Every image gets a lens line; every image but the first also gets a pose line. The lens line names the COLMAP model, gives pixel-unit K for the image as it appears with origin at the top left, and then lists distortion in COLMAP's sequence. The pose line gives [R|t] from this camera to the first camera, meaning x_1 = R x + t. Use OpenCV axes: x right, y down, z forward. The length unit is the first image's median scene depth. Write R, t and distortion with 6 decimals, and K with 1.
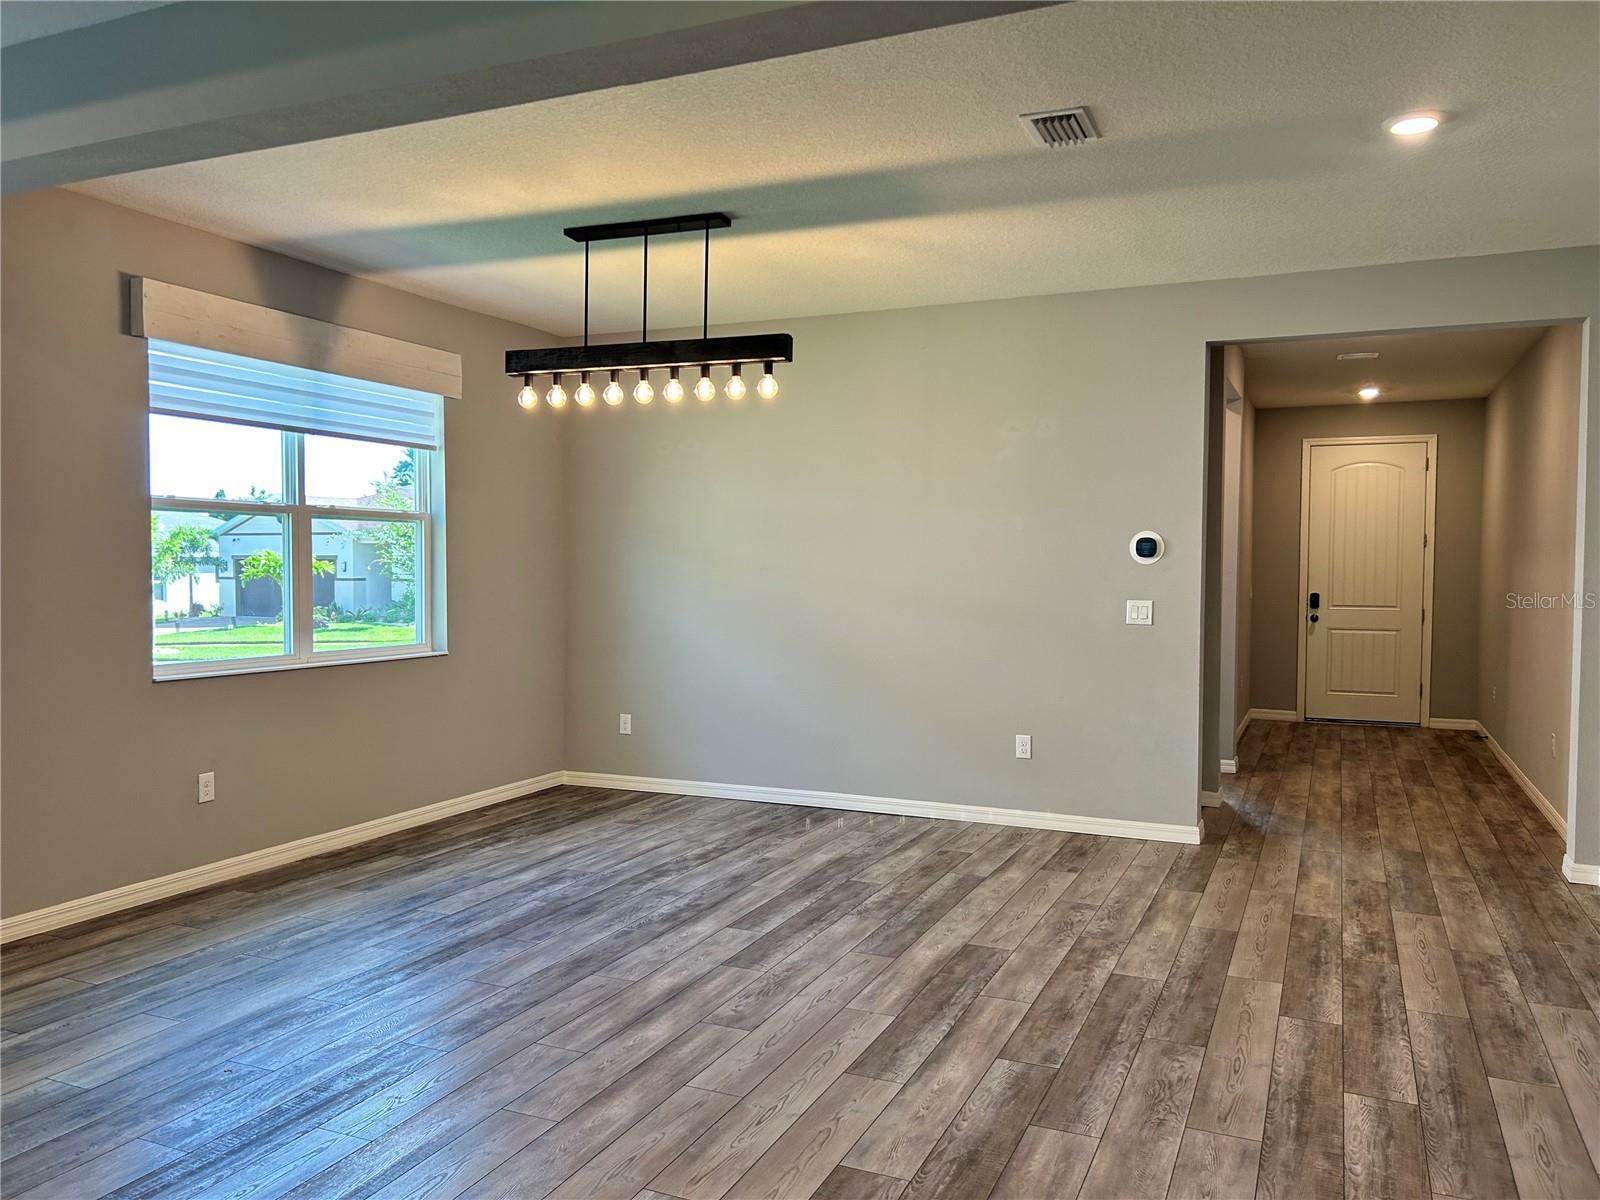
lens RADIAL K [[1171.9, 0, 804.4], [0, 1171.9, 604.3], [0, 0, 1]] dist [0.039694, -0.073422]
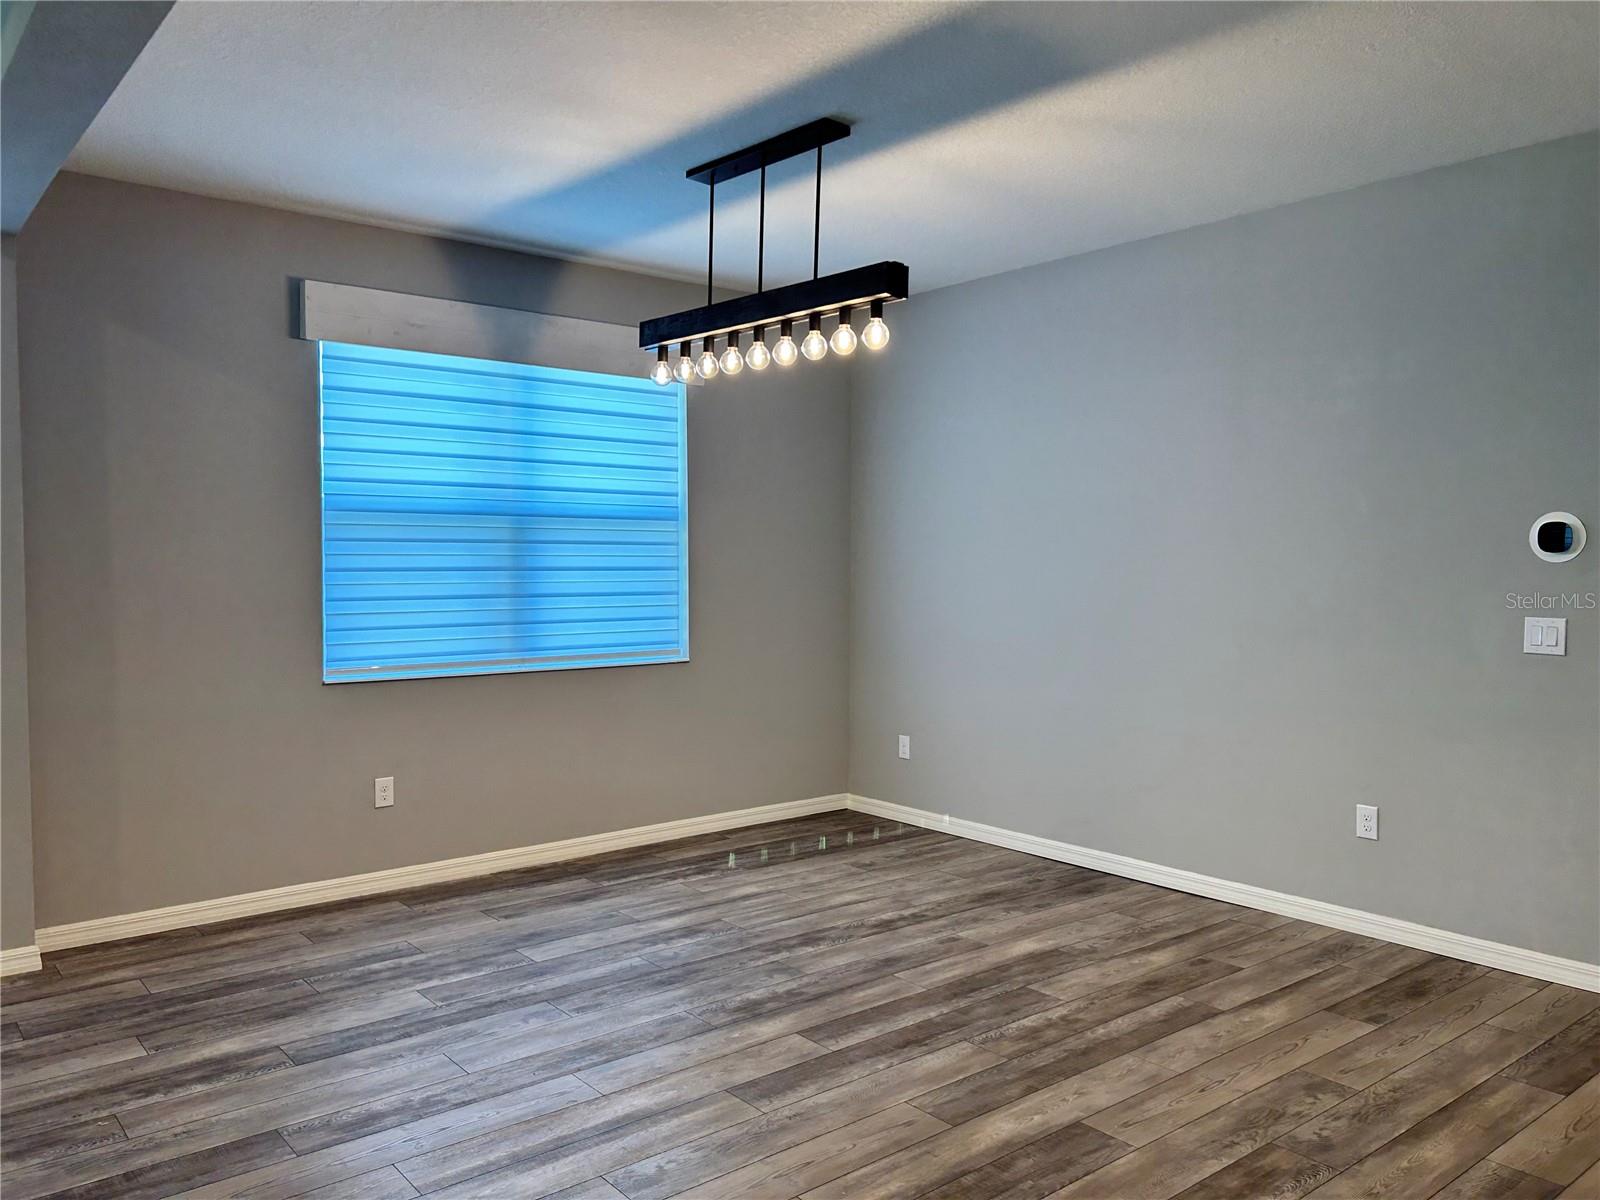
lens RADIAL K [[1203.4, 0, 800.0], [0, 1203.4, 600.0], [0, 0, 1]] dist [0.009518, -0.011951]
pose [[0.895955, 0.011666, -0.443992, 0.257140], [-0.011013, 0.999931, 0.004049, -0.013866], [0.444008, 0.001262, 0.896022, 0.255544]]
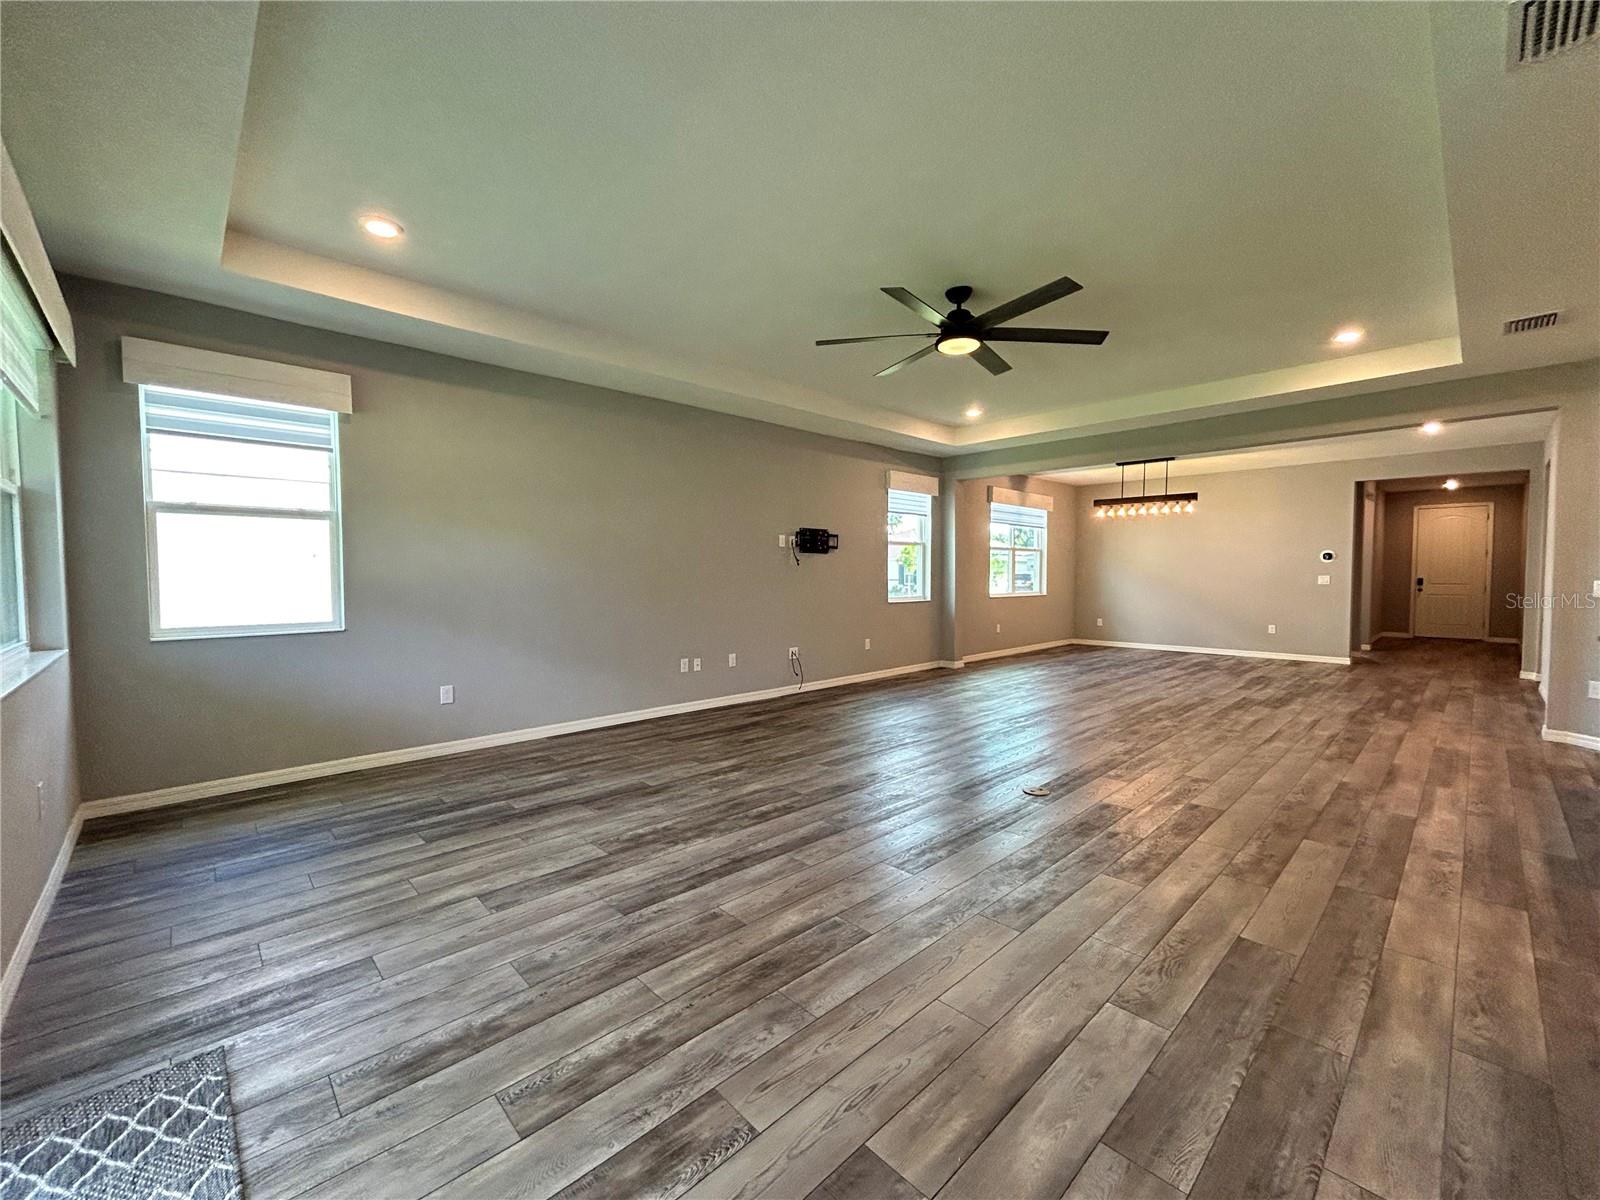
lens RADIAL K [[649.6, 0, 801.9], [0, 649.6, 604.3], [0, 0, 1]] dist [-0.010727, 0.004078]
pose [[0.925833, 0.011073, -0.377771, -0.327927], [-0.007114, 0.999904, 0.011875, 0.065133], [0.377866, -0.008307, 0.925823, -1.028137]]
